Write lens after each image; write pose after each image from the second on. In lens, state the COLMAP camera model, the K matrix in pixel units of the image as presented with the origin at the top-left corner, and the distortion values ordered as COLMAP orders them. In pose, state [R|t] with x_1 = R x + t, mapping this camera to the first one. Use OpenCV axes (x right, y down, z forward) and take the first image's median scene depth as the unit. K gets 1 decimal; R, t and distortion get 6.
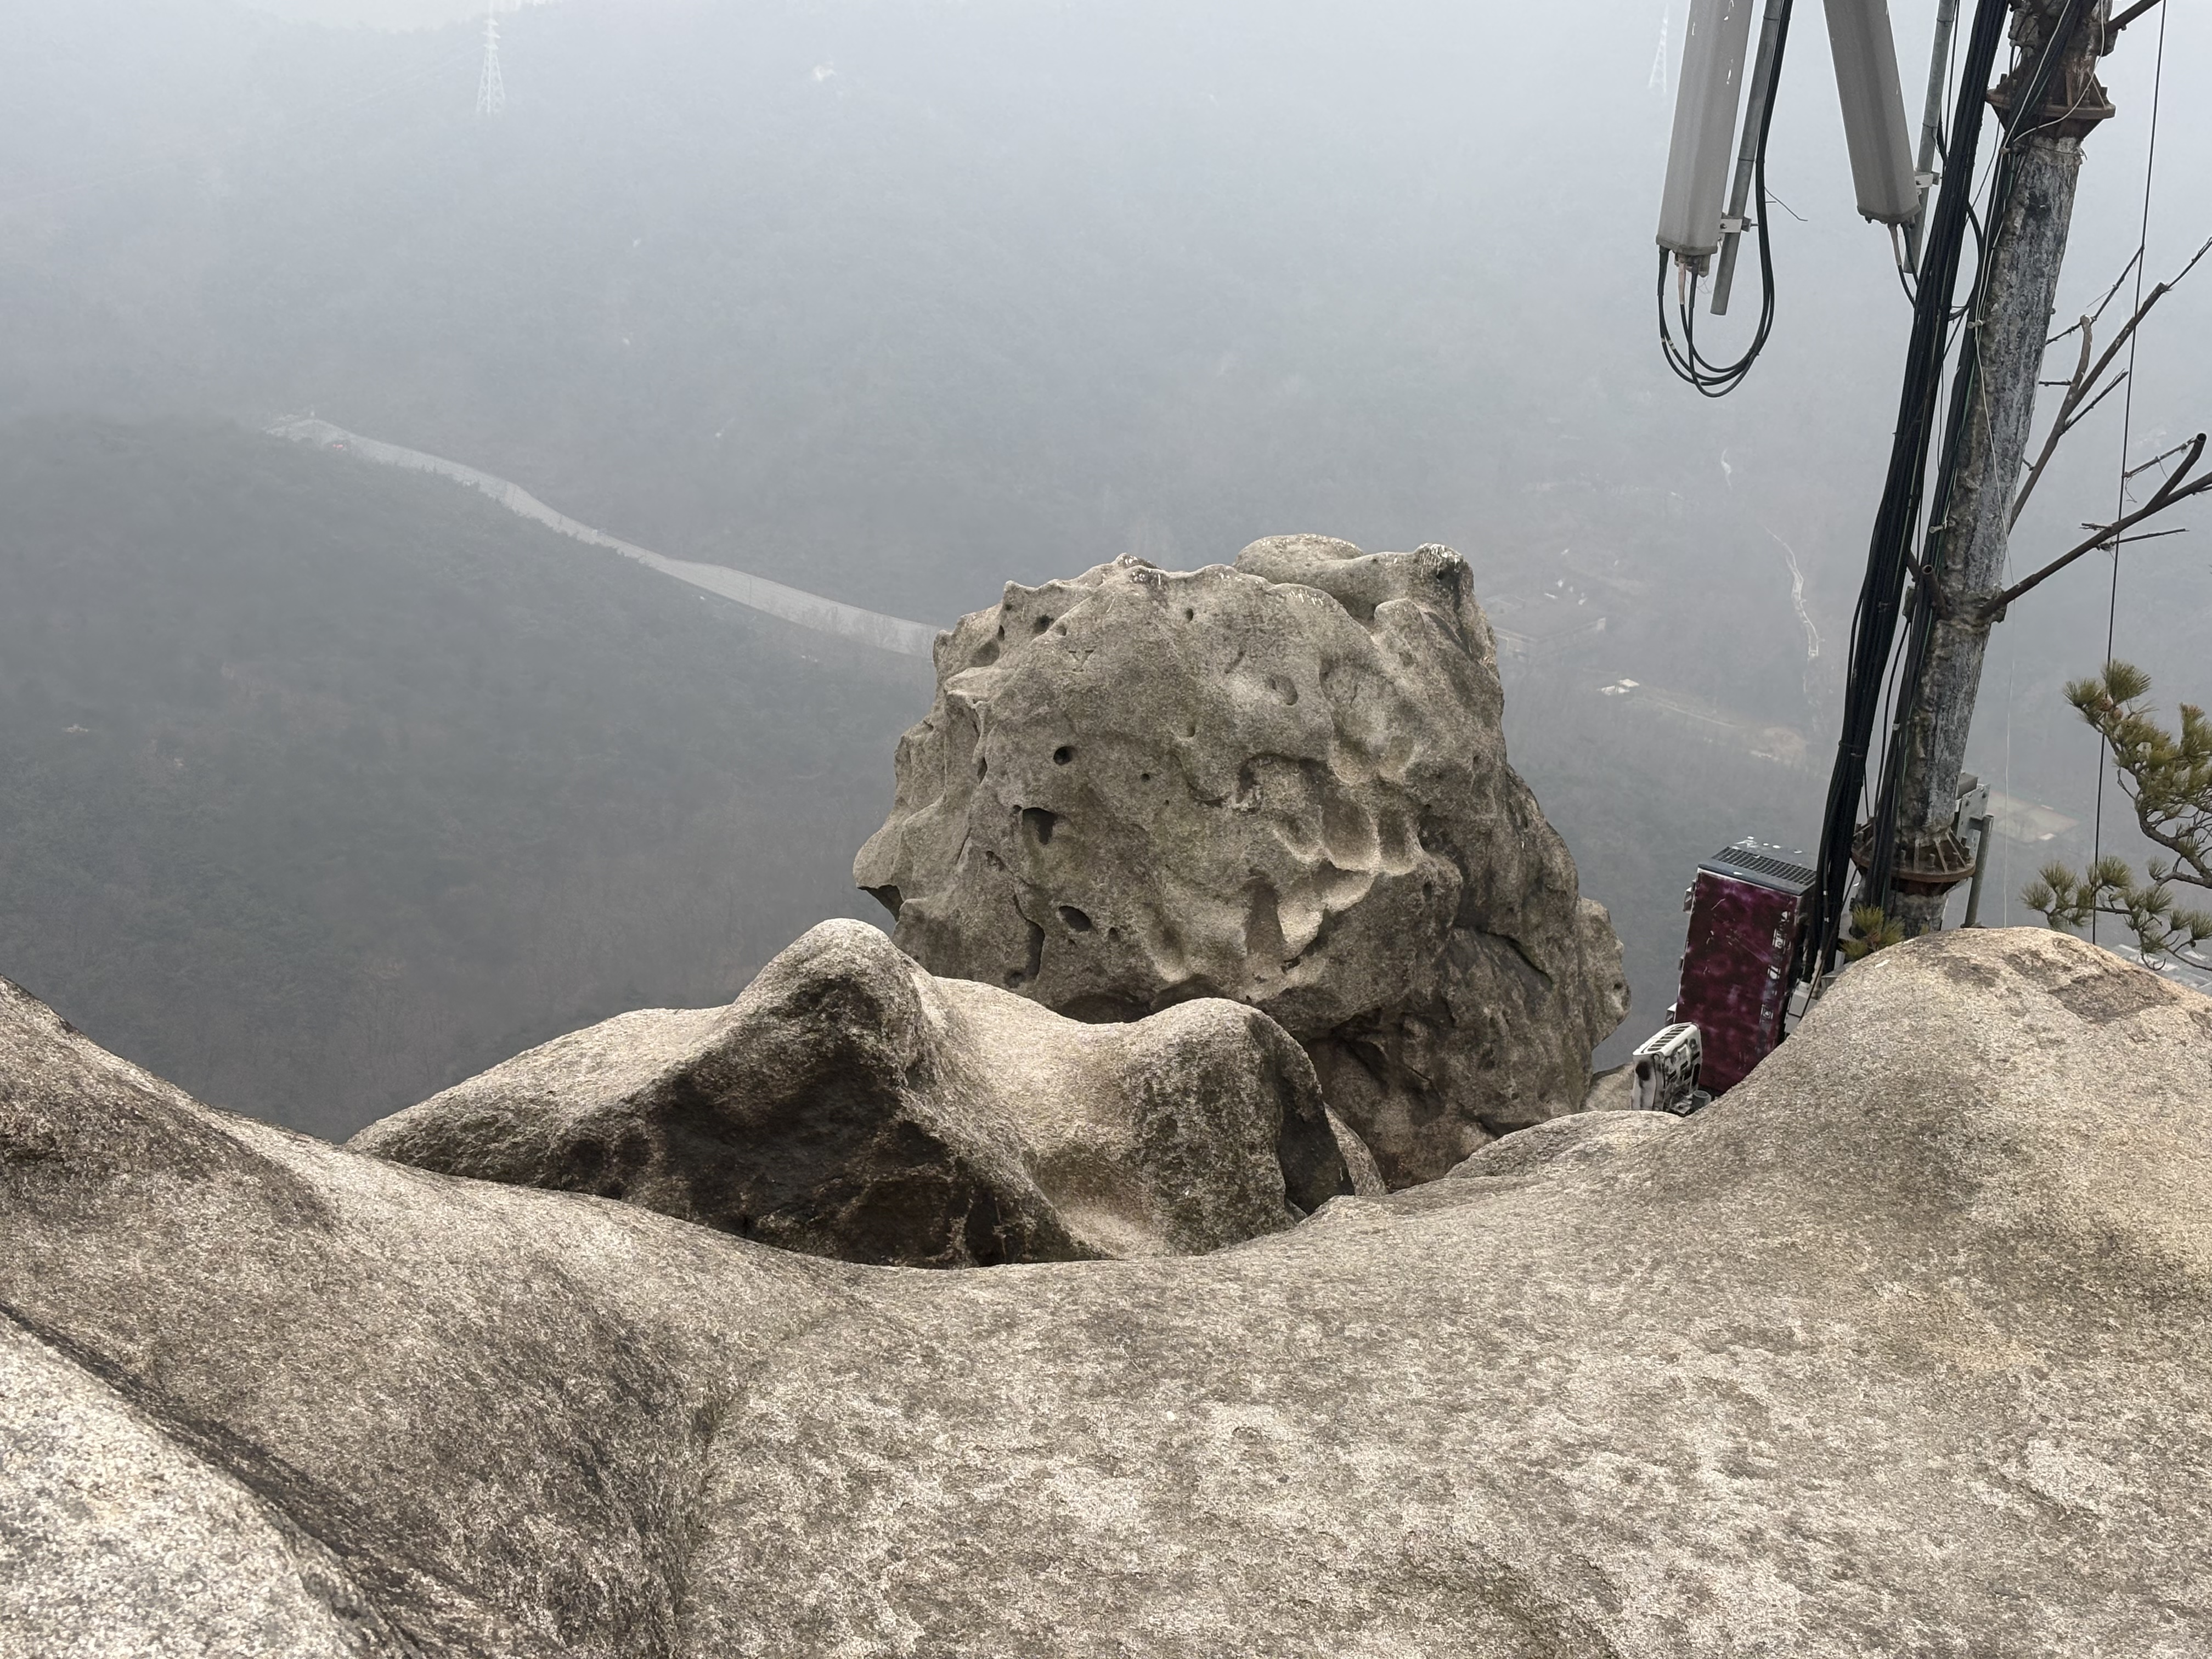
lens RADIAL K [[3283.0, 0, 1082.1], [0, 3283.0, 750.2], [0, 0, 1]] dist [0.047724, 0.000000]
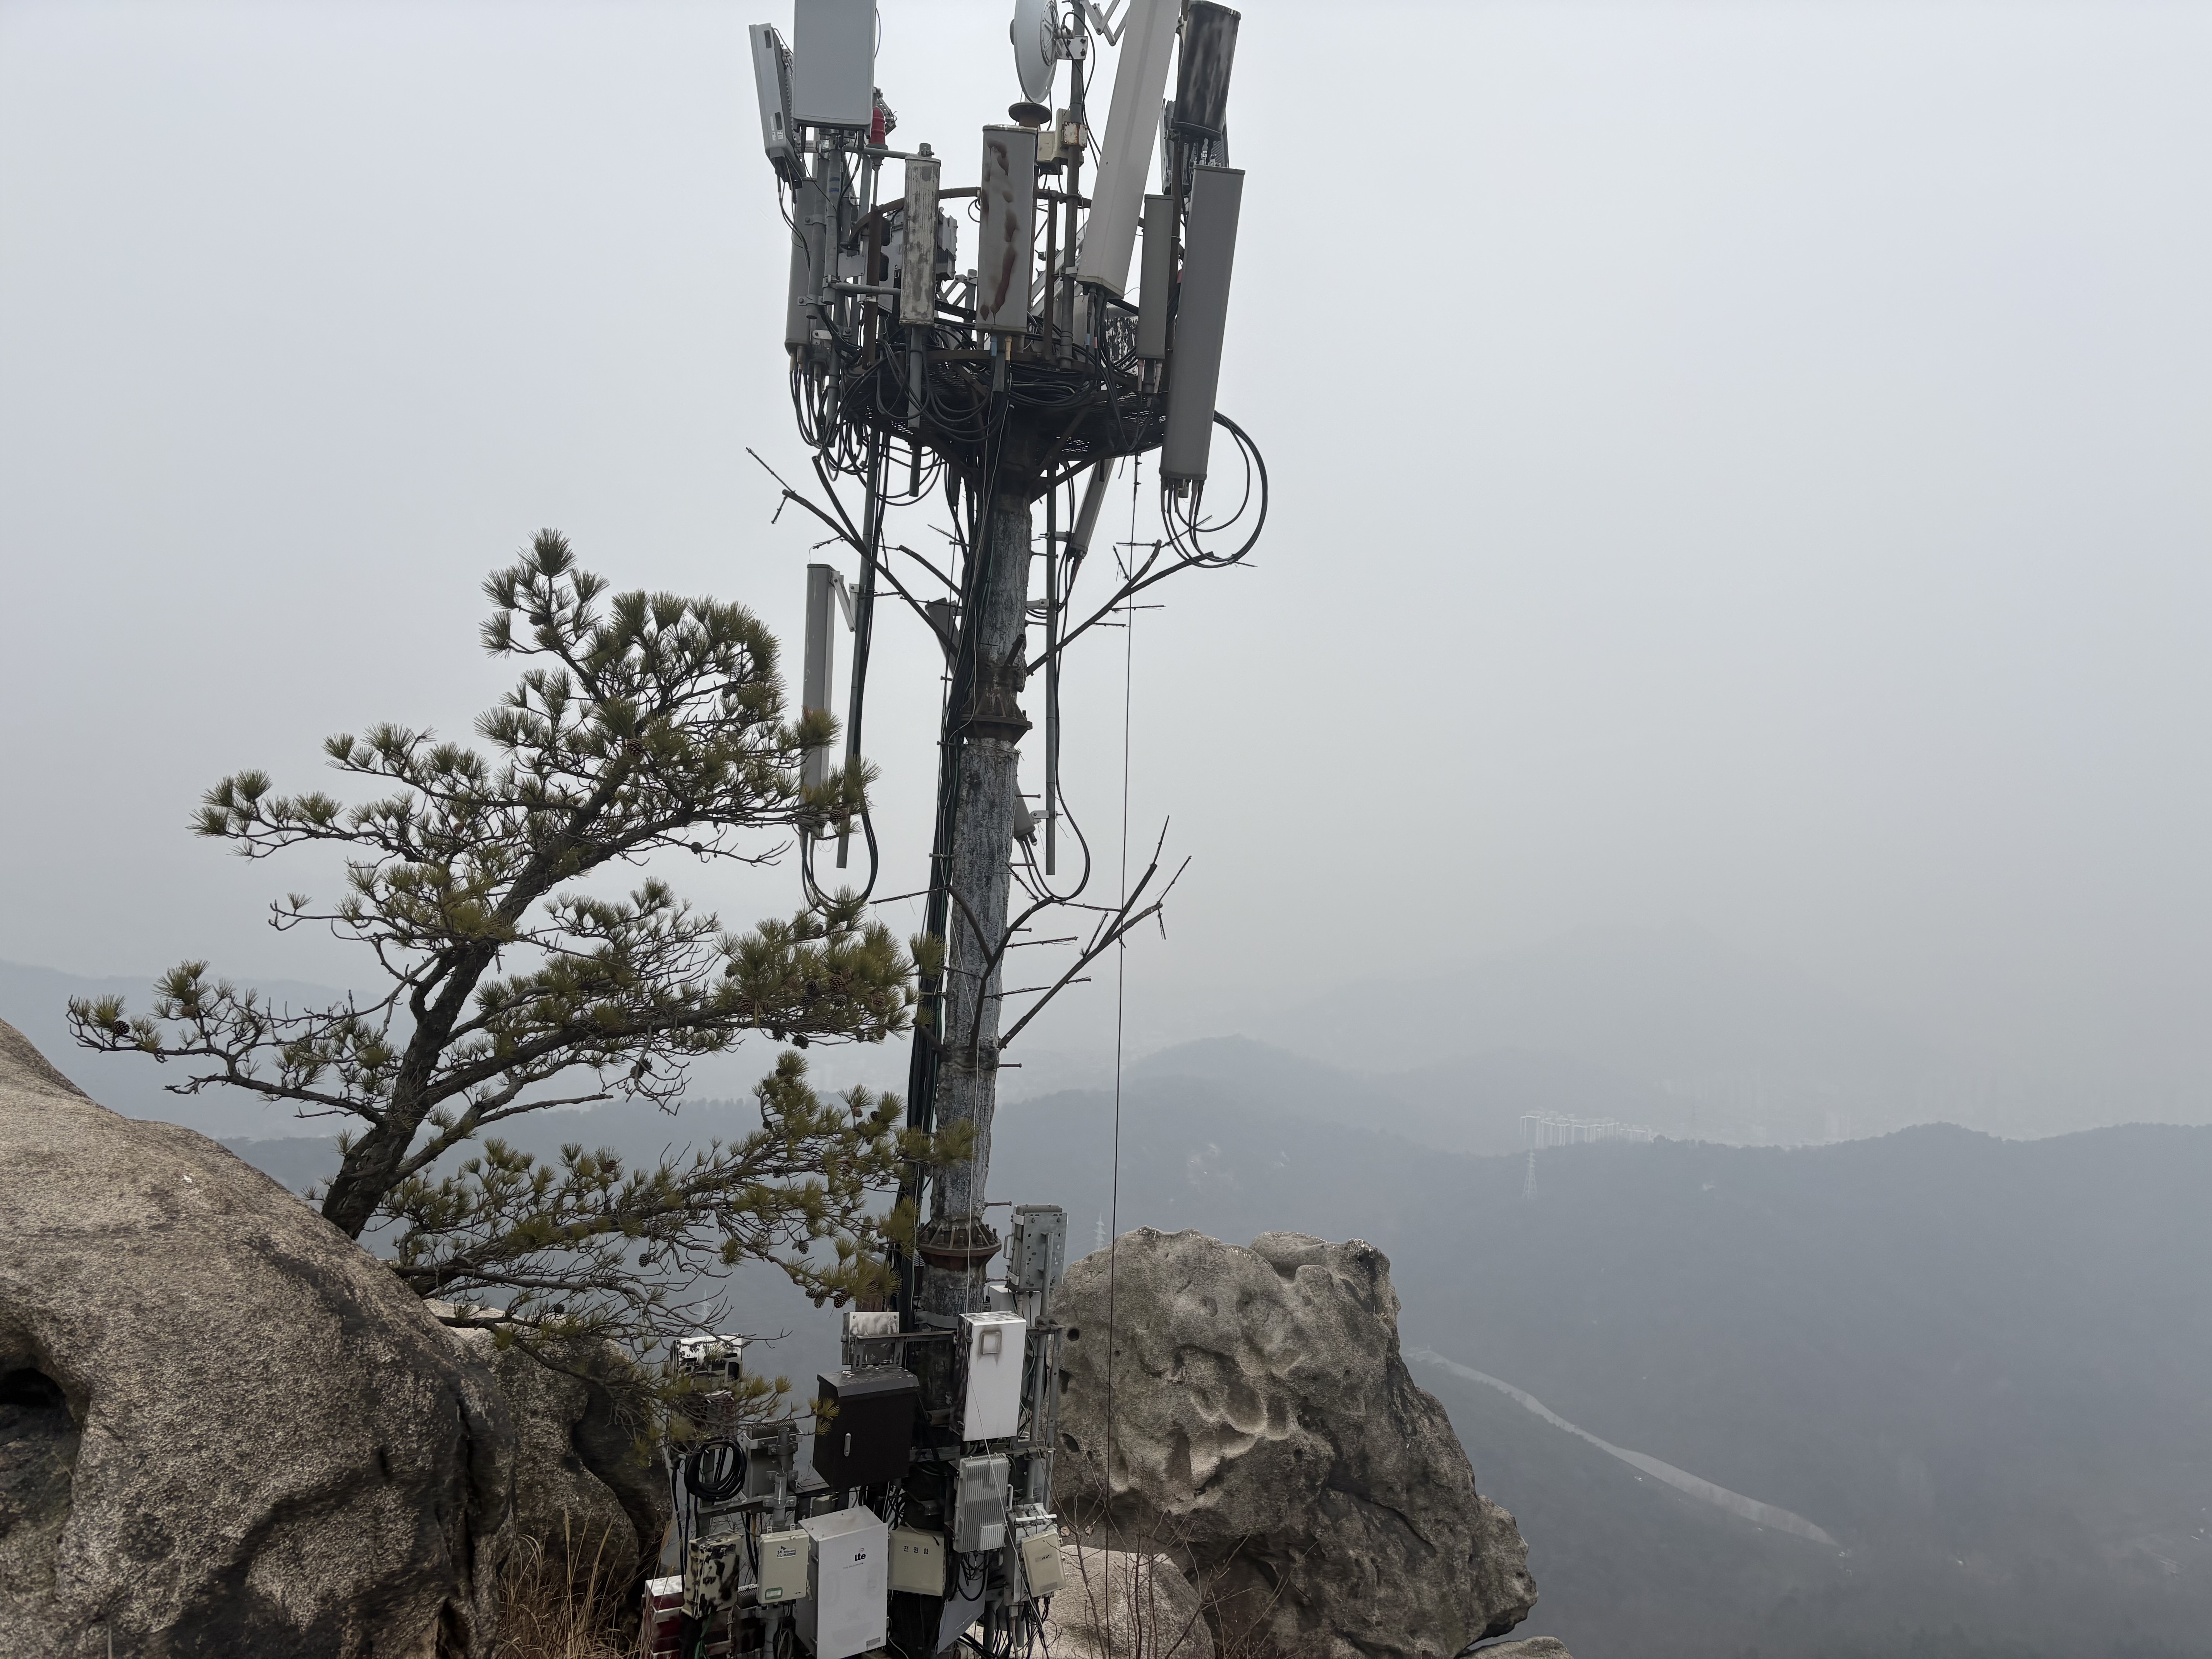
lens RADIAL K [[1650.8, 0, 1147.1], [0, 1650.8, 819.2], [0, 0, 1]] dist [0.052974, -0.067377]
pose [[0.923239, -0.032713, -0.382831, 0.348988], [-0.122949, 0.918828, -0.375018, 0.070058], [0.364024, 0.393300, 0.844276, 0.201356]]
